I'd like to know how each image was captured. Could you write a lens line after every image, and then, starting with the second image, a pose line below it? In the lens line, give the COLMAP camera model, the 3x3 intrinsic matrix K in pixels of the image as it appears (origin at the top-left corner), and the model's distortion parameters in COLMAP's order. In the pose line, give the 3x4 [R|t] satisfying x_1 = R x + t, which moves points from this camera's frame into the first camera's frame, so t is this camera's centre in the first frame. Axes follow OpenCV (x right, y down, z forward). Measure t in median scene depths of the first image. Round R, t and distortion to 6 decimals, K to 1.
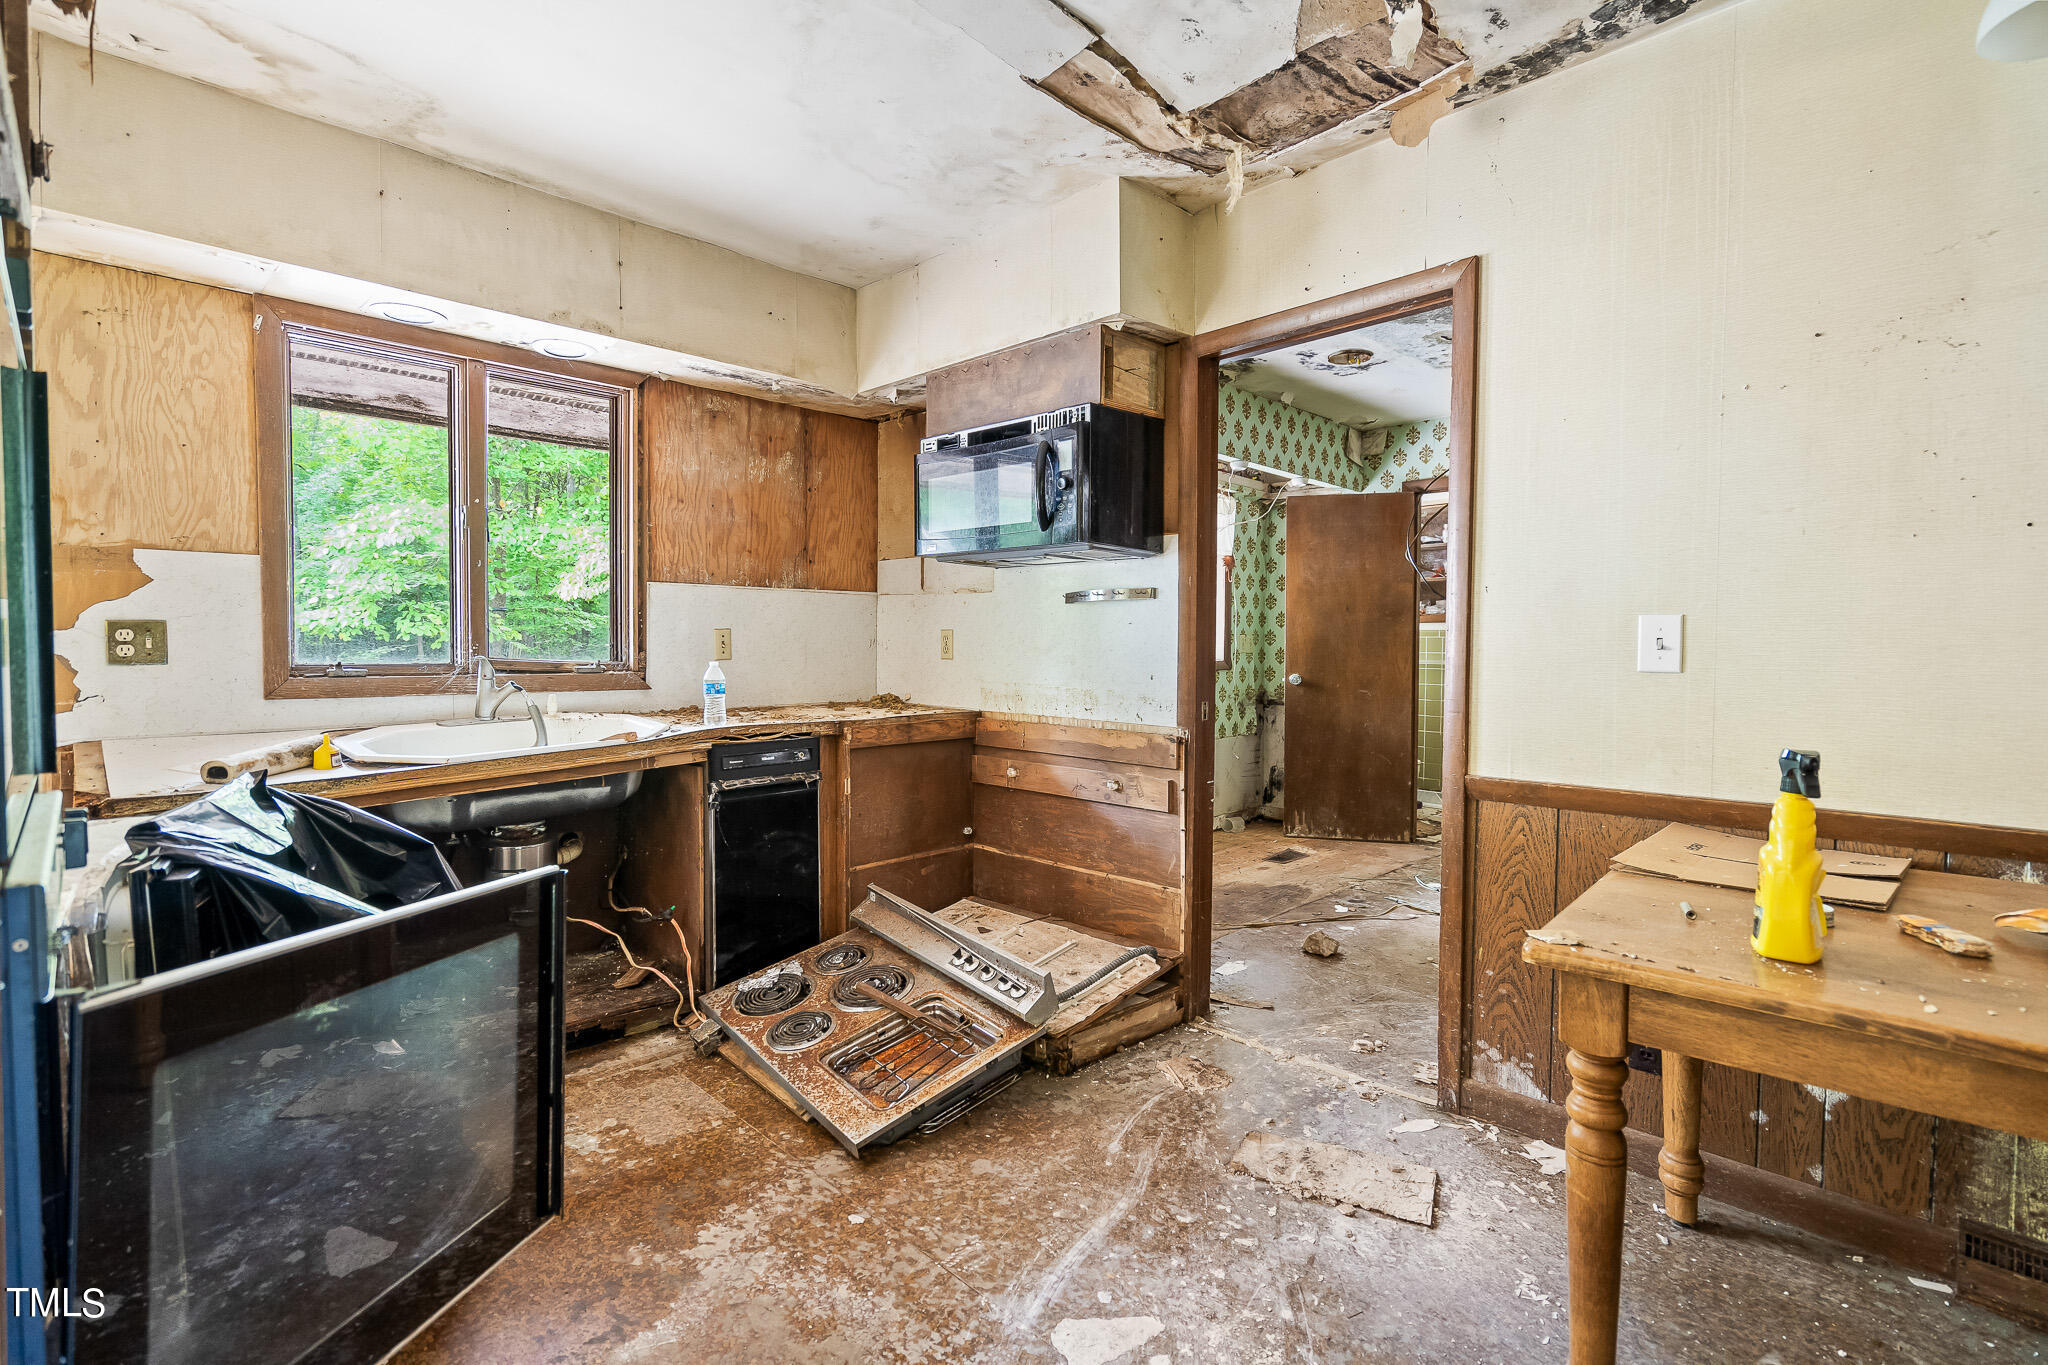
lens RADIAL K [[936.5, 0, 1022.7], [0, 936.5, 662.9], [0, 0, 1]] dist [-0.003519, 0.002456]
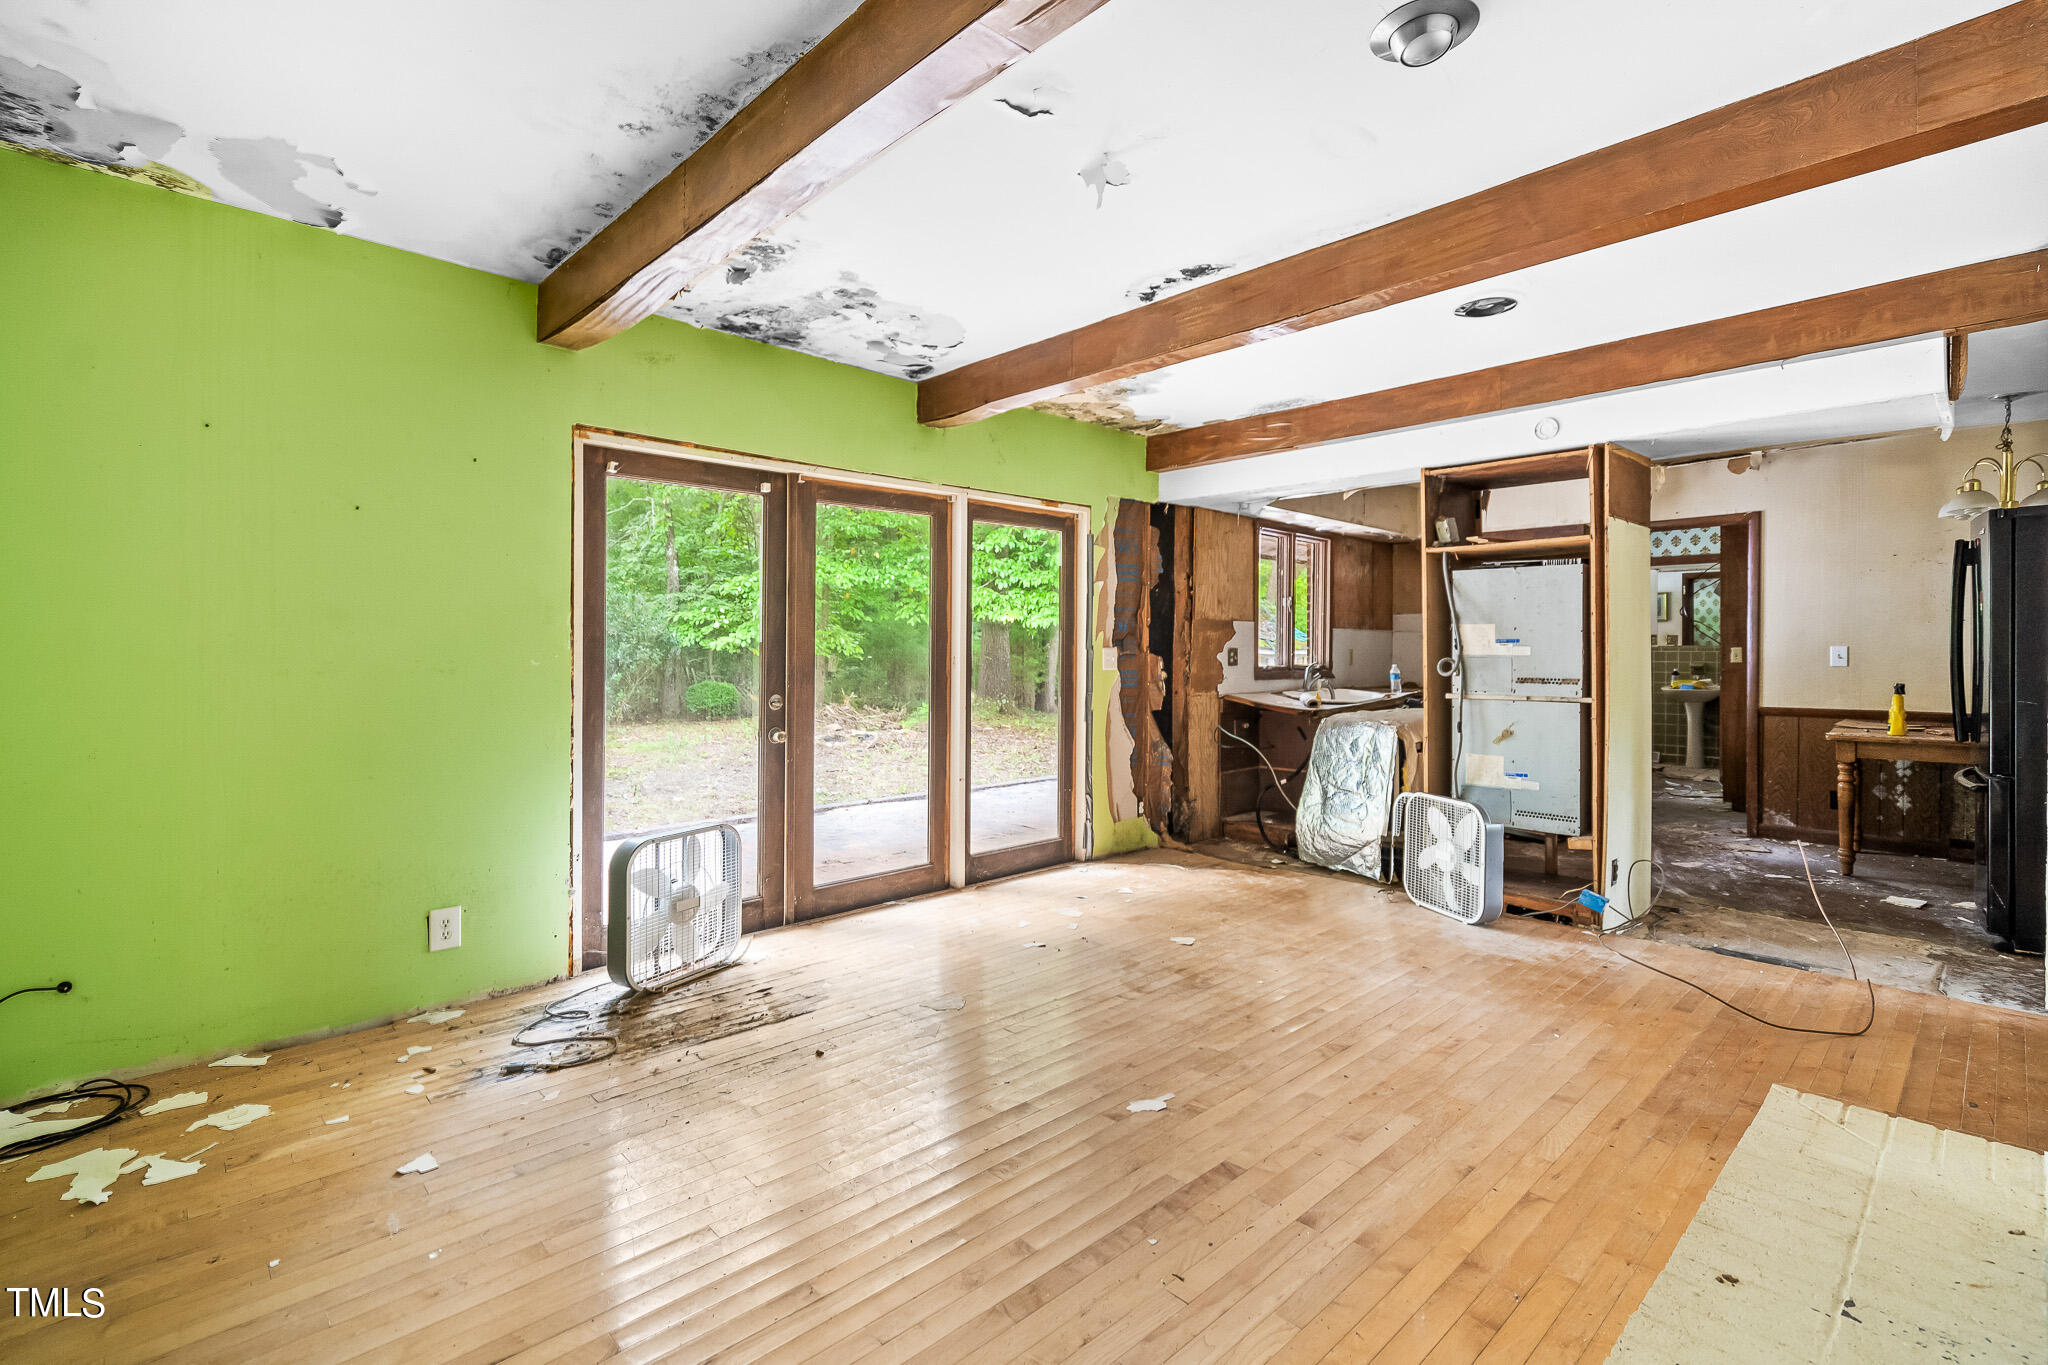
lens RADIAL K [[936.5, 0, 1024.7], [0, 936.5, 650.0], [0, 0, 1]] dist [-0.003519, 0.002456]
pose [[0.999811, -0.001607, -0.019372, -1.077718], [0.001103, 0.999662, -0.025982, 0.018760], [0.019408, 0.025956, 0.999475, -1.171179]]
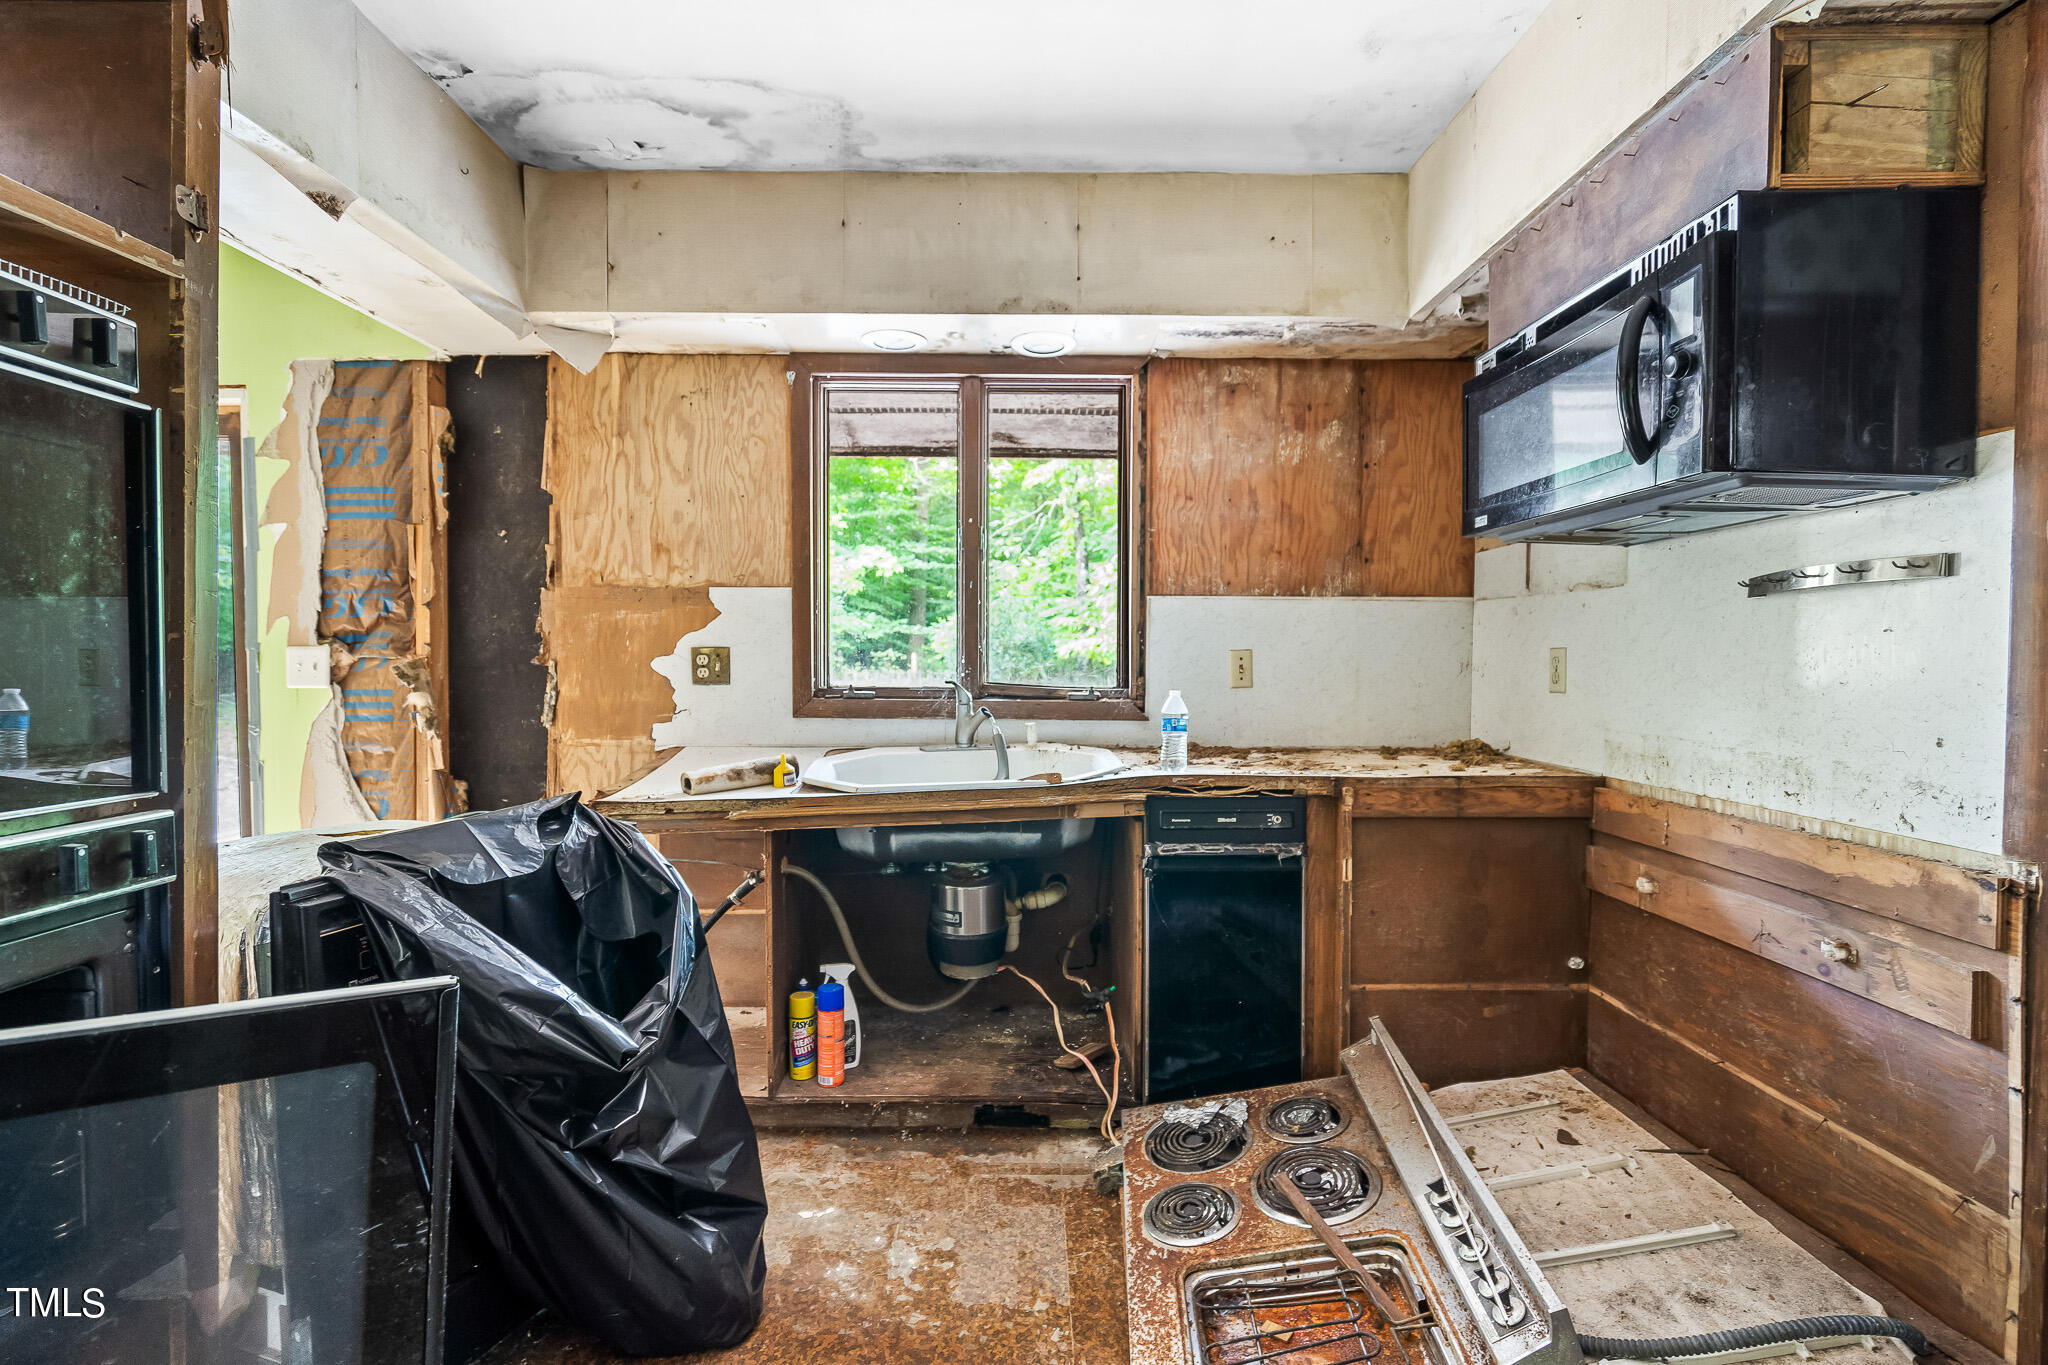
lens RADIAL K [[936.5, 0, 1022.3], [0, 936.5, 682.1], [0, 0, 1]] dist [-0.003519, 0.002456]
pose [[0.714603, 0.013634, -0.699398, 0.126234], [-0.015952, 0.999868, 0.003192, -0.008466], [0.699349, 0.008876, 0.714726, 0.310389]]
